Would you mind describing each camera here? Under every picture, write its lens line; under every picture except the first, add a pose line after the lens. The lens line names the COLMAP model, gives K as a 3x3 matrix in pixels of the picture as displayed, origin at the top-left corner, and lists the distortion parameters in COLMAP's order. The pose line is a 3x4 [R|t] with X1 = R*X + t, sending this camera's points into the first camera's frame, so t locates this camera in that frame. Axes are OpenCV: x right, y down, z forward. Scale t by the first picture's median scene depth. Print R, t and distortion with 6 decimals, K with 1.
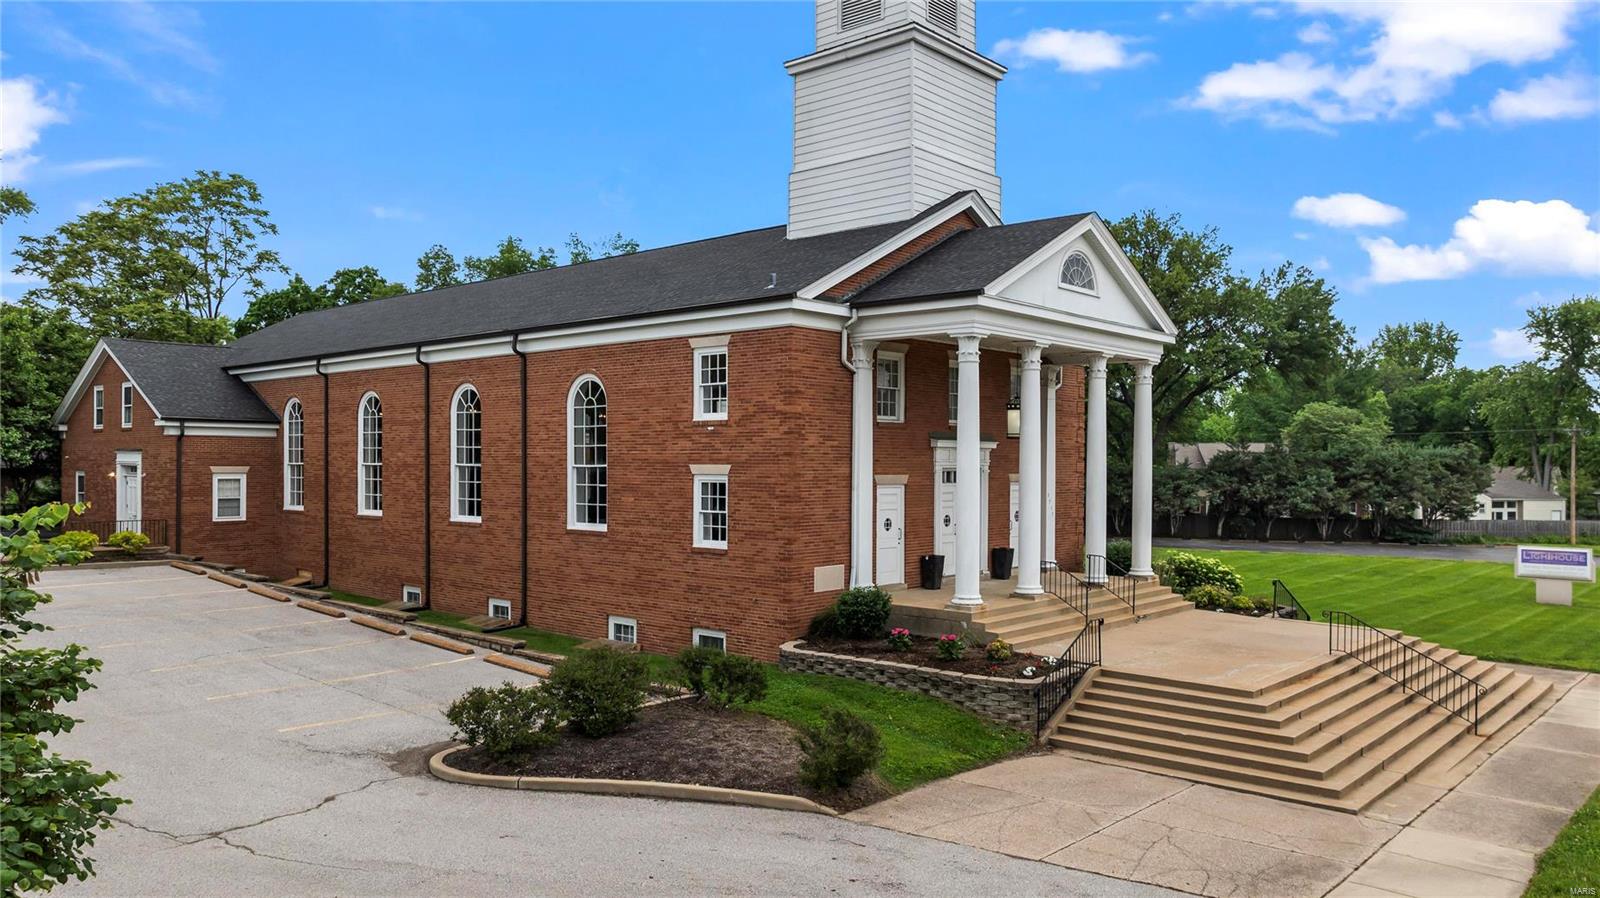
lens RADIAL K [[1131.7, 0, 800.0], [0, 1131.7, 449.0], [0, 0, 1]] dist [-0.000849, -0.001608]
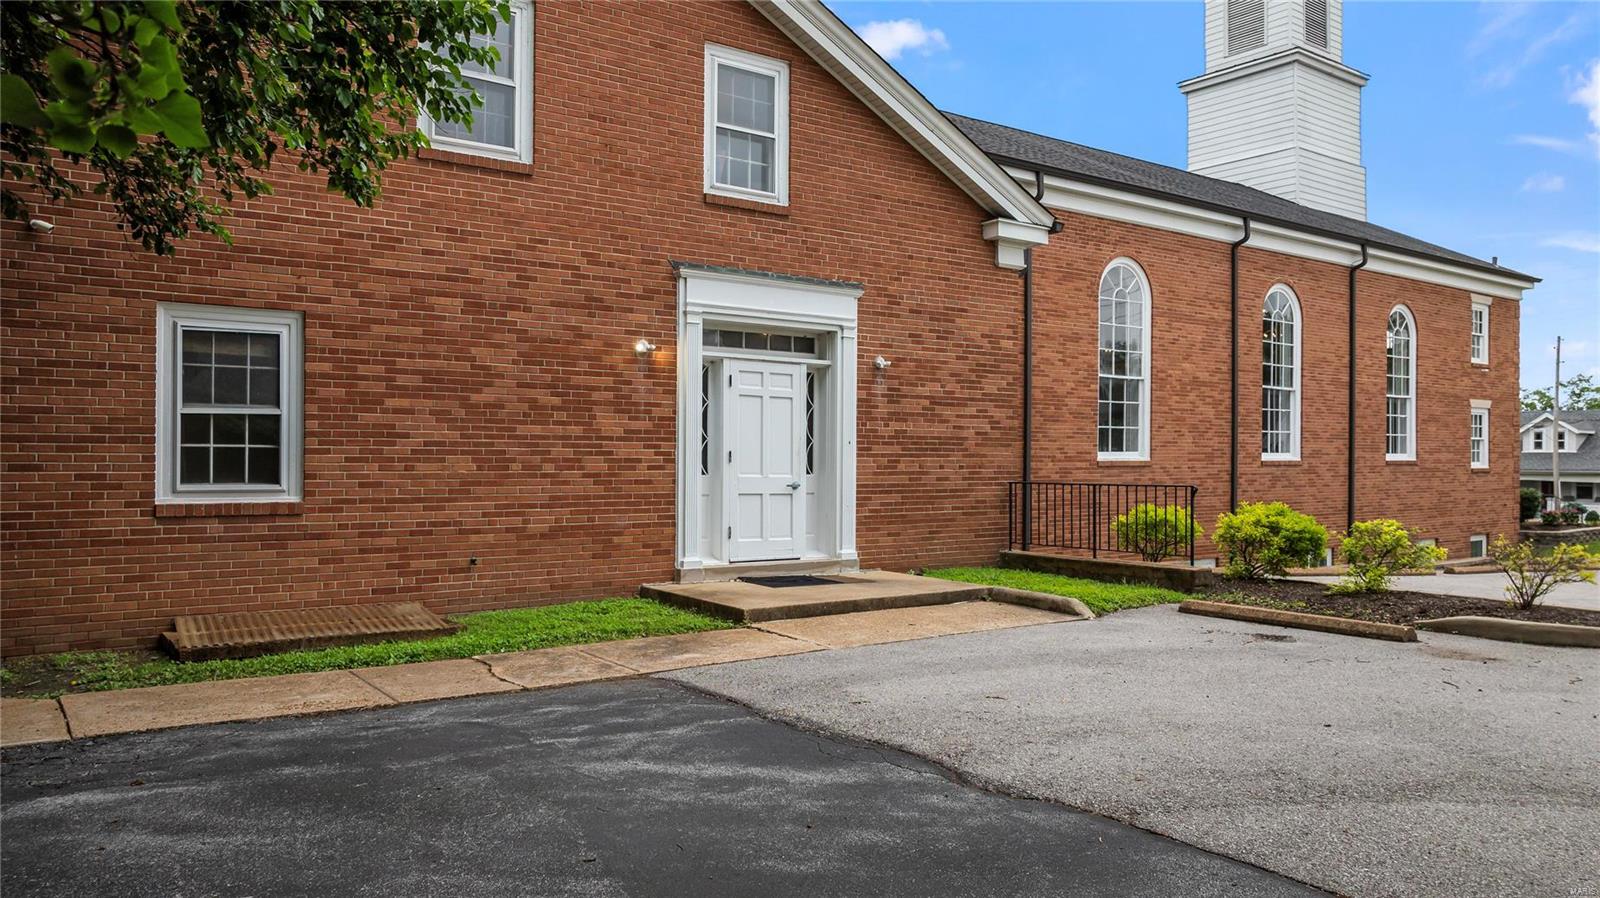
lens RADIAL K [[1131.7, 0, 800.0], [0, 1131.7, 449.0], [0, 0, 1]] dist [-0.000849, -0.001608]
pose [[0.200143, 0.003641, 0.979760, -1.198750], [-0.012711, 0.999919, -0.001120, 0.065303], [-0.979684, -0.012230, 0.200173, 1.240460]]
